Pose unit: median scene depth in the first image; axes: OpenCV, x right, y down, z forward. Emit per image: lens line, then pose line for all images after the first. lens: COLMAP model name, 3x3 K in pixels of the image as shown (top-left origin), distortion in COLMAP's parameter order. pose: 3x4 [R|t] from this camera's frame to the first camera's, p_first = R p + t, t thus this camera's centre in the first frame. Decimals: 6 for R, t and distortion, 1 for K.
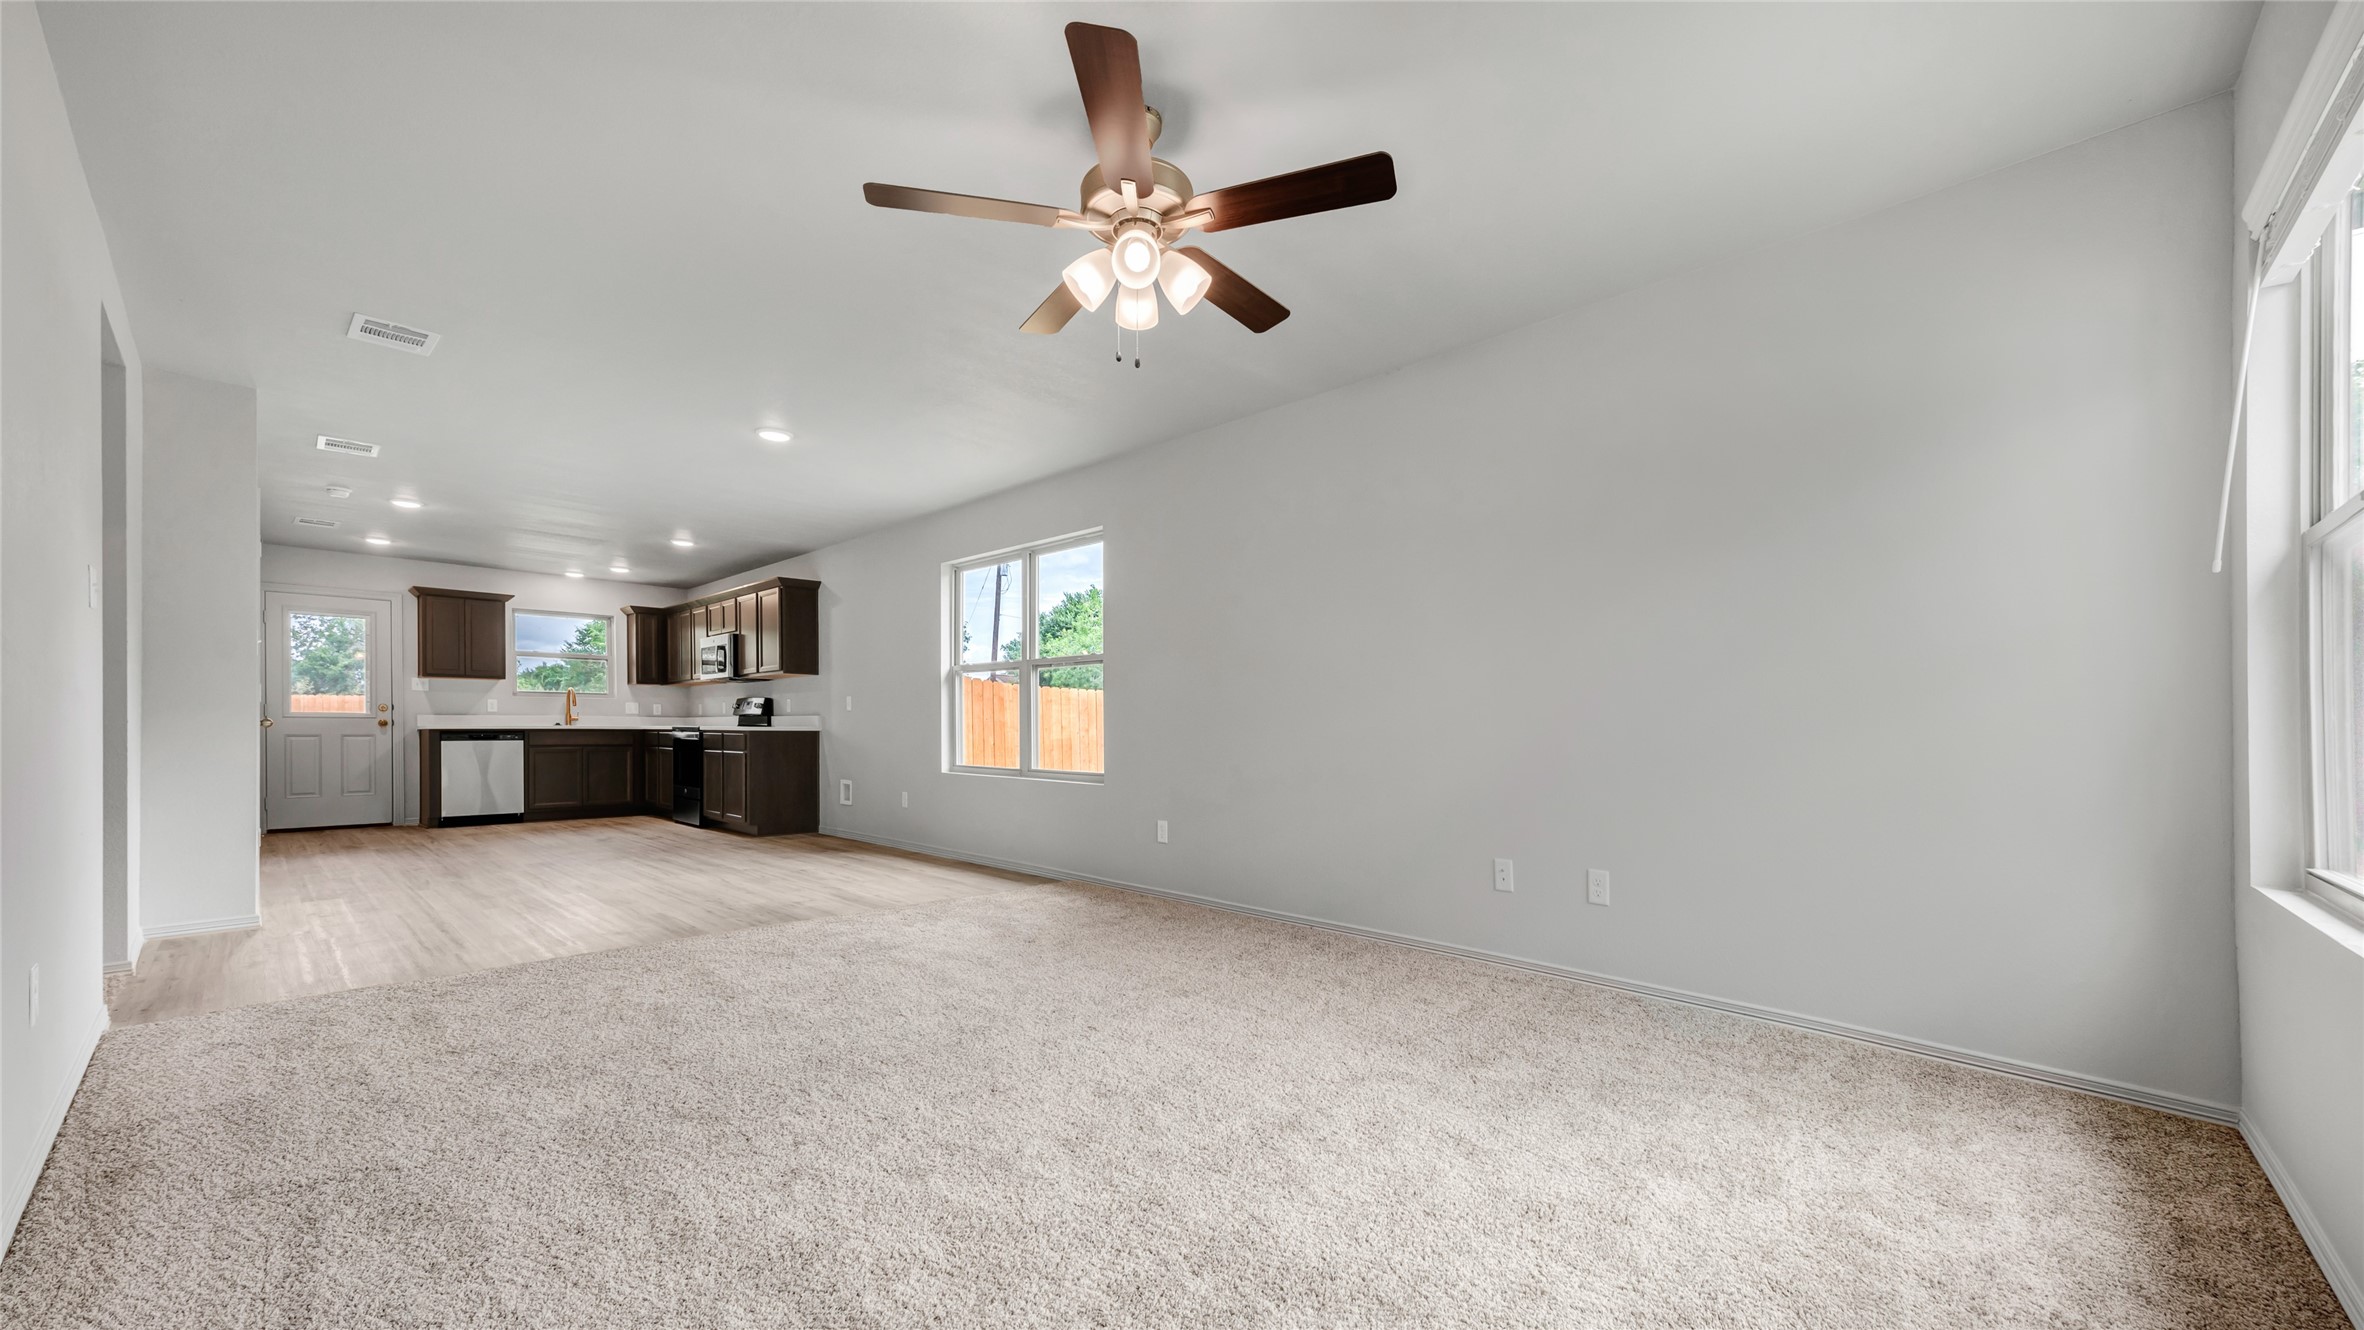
lens RADIAL K [[871.5, 0, 1180.7], [0, 871.5, 723.4], [0, 0, 1]] dist [0.000898, 0.000043]
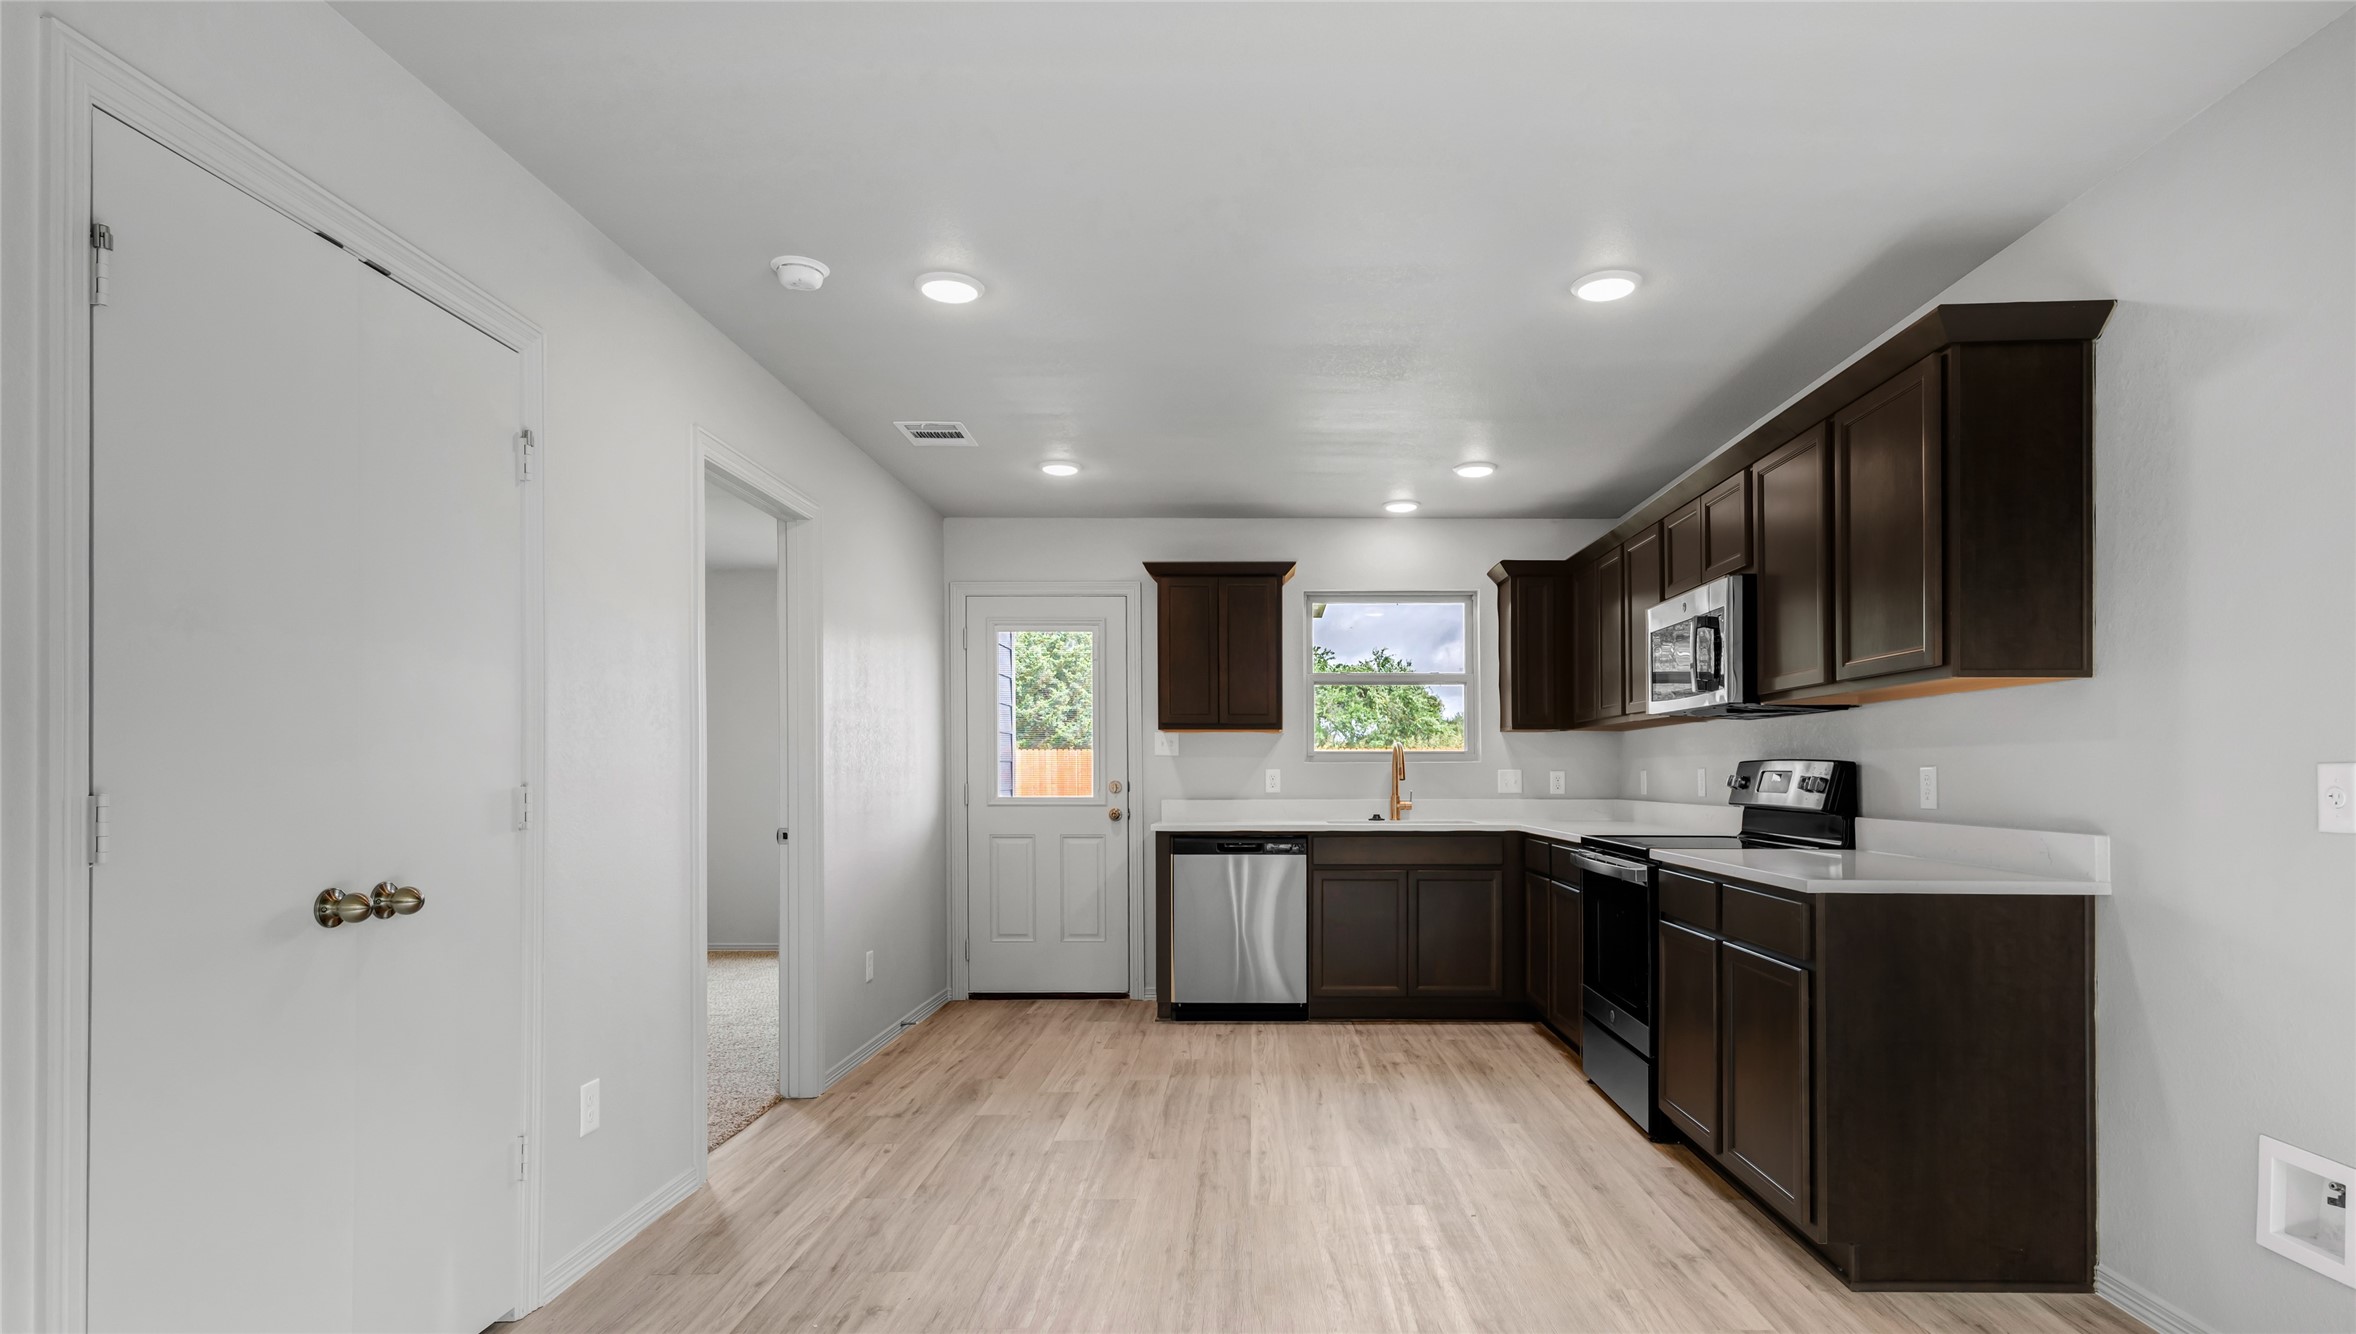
lens RADIAL K [[1171.9, 0, 1189.5], [0, 1171.9, 772.9], [0, 0, 1]] dist [0.000617, 0.000038]
pose [[0.648574, -0.002989, -0.761146, -0.297189], [0.001695, 0.999995, -0.002482, -0.024686], [0.761150, 0.000319, 0.648576, 0.525917]]
